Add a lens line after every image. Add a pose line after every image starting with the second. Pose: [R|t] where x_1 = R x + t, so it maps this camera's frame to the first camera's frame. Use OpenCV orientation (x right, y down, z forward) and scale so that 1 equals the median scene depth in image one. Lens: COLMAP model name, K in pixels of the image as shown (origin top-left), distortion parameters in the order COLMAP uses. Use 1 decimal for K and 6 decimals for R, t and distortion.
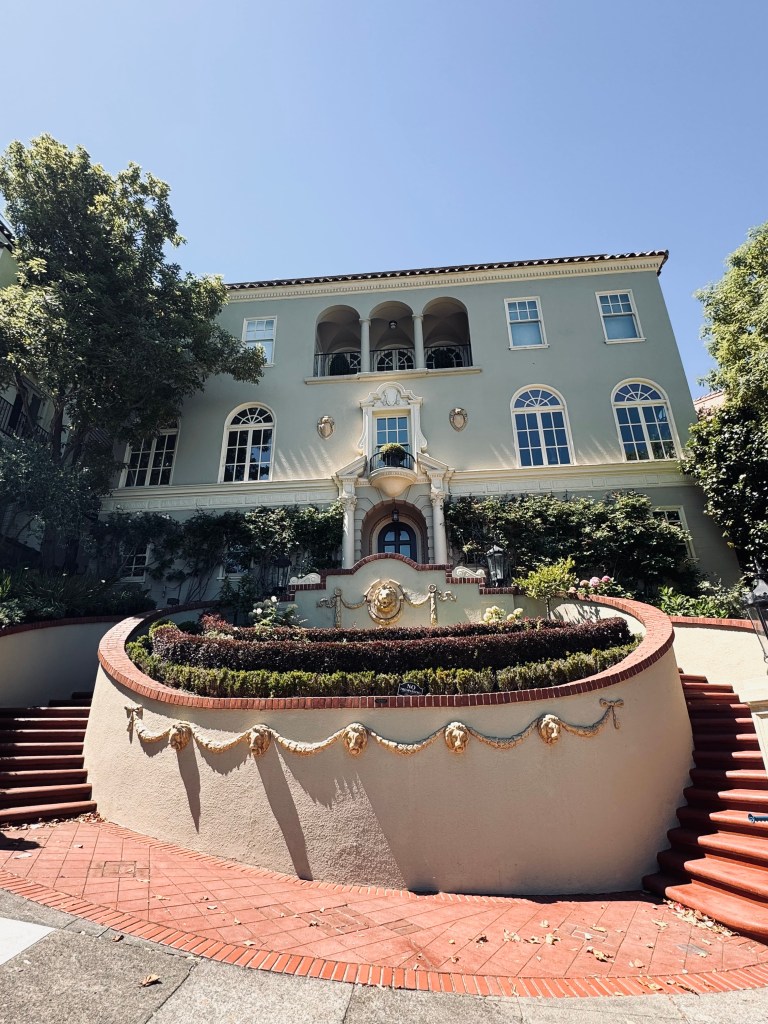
lens RADIAL K [[461.8, 0, 384.1], [0, 461.8, 529.7], [0, 0, 1]] dist [-0.000548, -0.000014]
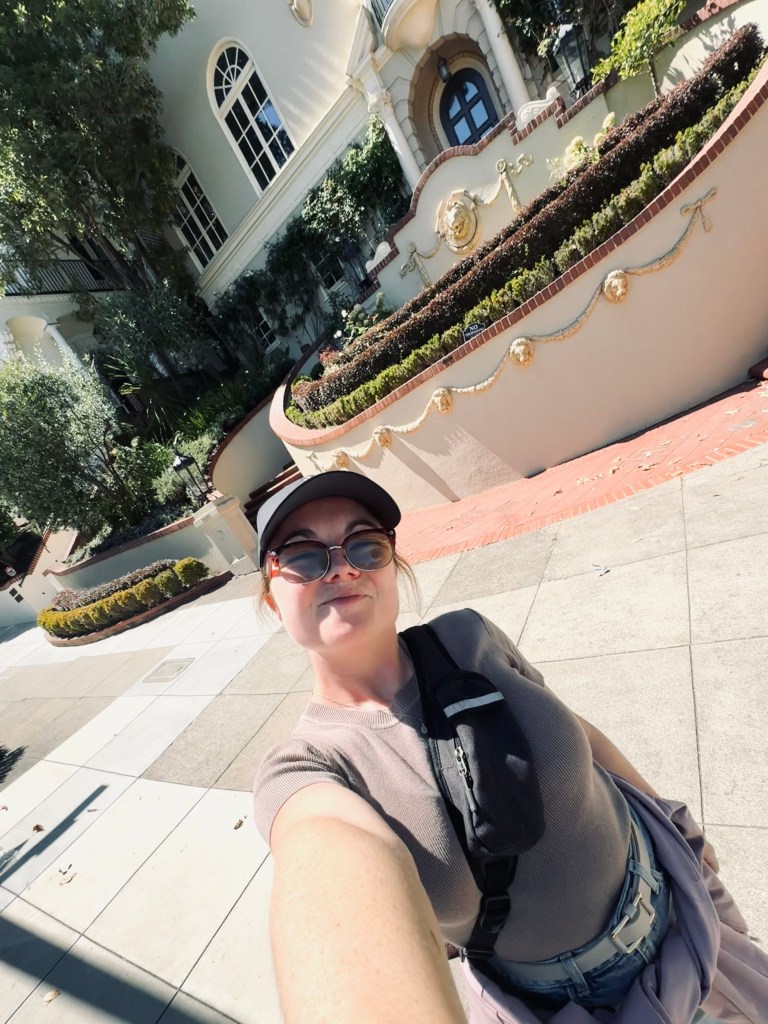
lens RADIAL K [[461.8, 0, 384.1], [0, 461.8, 529.7], [0, 0, 1]] dist [-0.000548, -0.000014]
pose [[0.775397, -0.350935, -0.524979, 0.168591], [0.613372, 0.616194, 0.494044, -0.004383], [0.150112, -0.705088, 0.693049, -0.026110]]
